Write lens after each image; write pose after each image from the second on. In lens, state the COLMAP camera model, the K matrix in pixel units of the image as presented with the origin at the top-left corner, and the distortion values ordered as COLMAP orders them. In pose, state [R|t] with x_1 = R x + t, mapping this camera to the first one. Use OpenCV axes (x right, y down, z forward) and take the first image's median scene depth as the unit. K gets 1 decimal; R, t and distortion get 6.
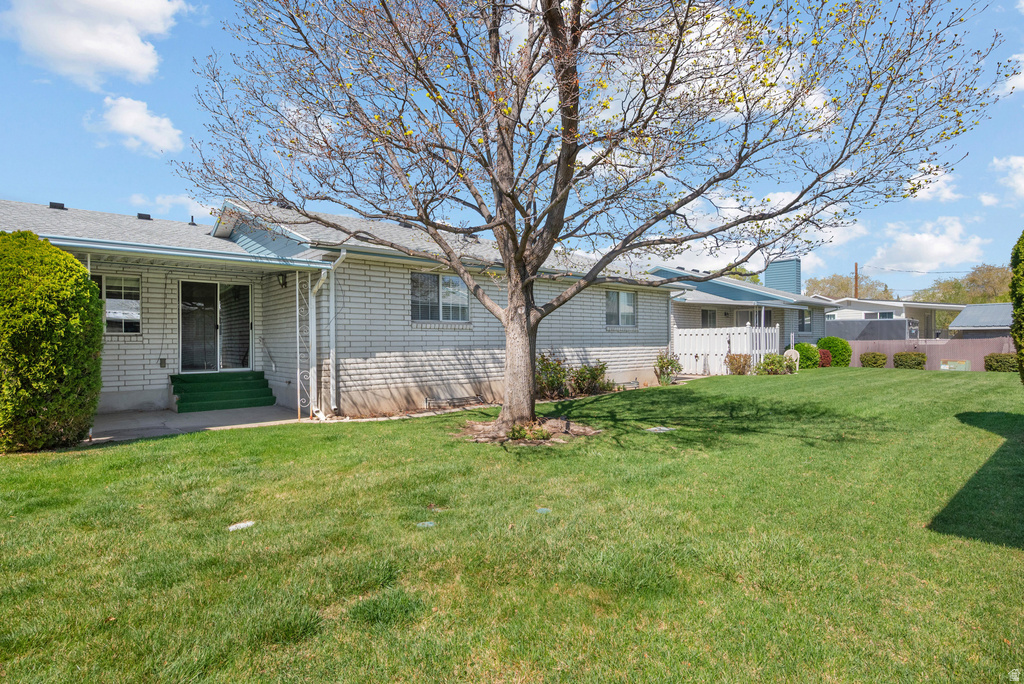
lens RADIAL K [[521.0, 0, 513.1], [0, 521.0, 343.5], [0, 0, 1]] dist [0.000140, -0.000635]
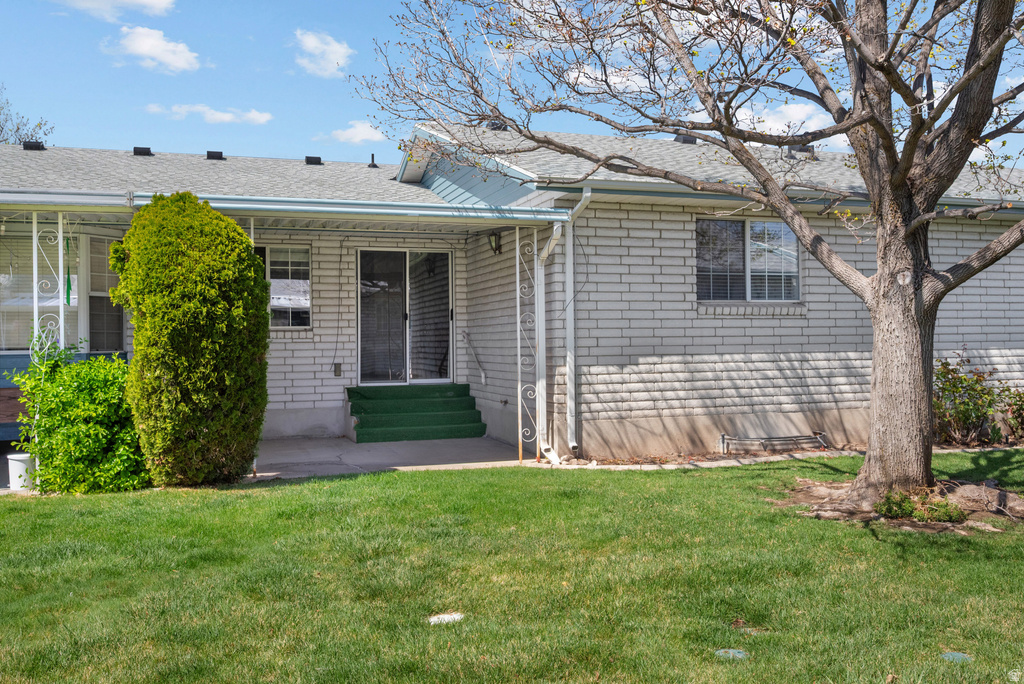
lens RADIAL K [[889.5, 0, 514.0], [0, 889.5, 342.3], [0, 0, 1]] dist [-0.006254, 0.011279]
pose [[0.923193, -0.001503, -0.384335, -0.003772], [0.002069, 0.999997, 0.001060, 0.000010], [0.384332, -0.001774, 0.923193, -0.000937]]
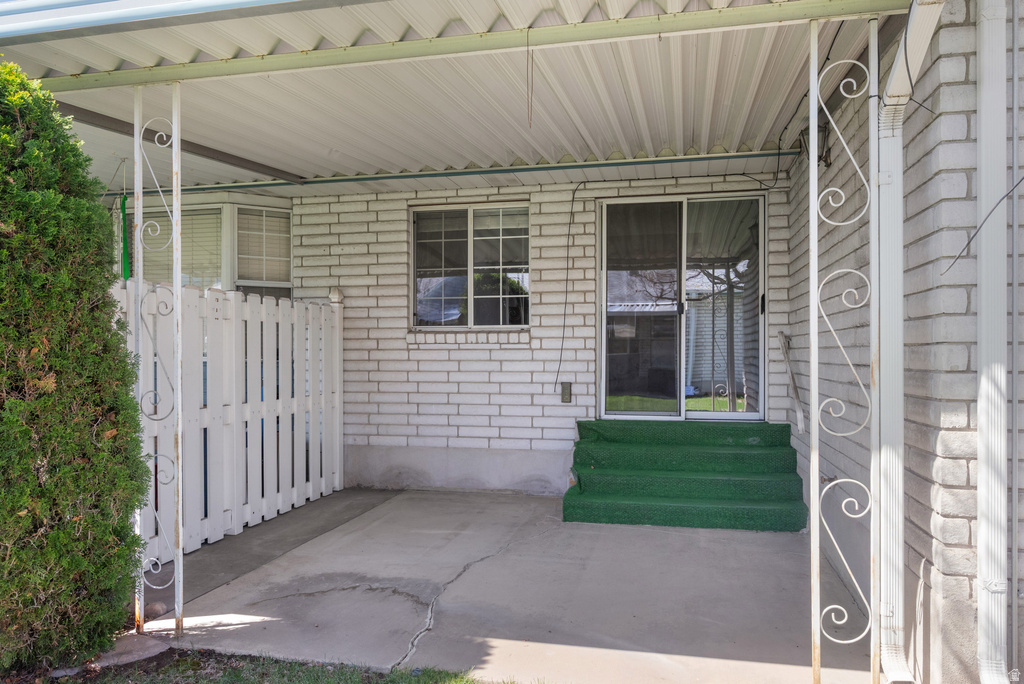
lens RADIAL K [[721.4, 0, 513.7], [0, 721.4, 351.9], [0, 0, 1]] dist [-0.002918, 0.001901]
pose [[0.587062, 0.008417, -0.809498, -0.405994], [-0.005572, 0.999964, 0.006356, -0.001844], [0.809523, 0.000779, 0.587088, 1.213192]]
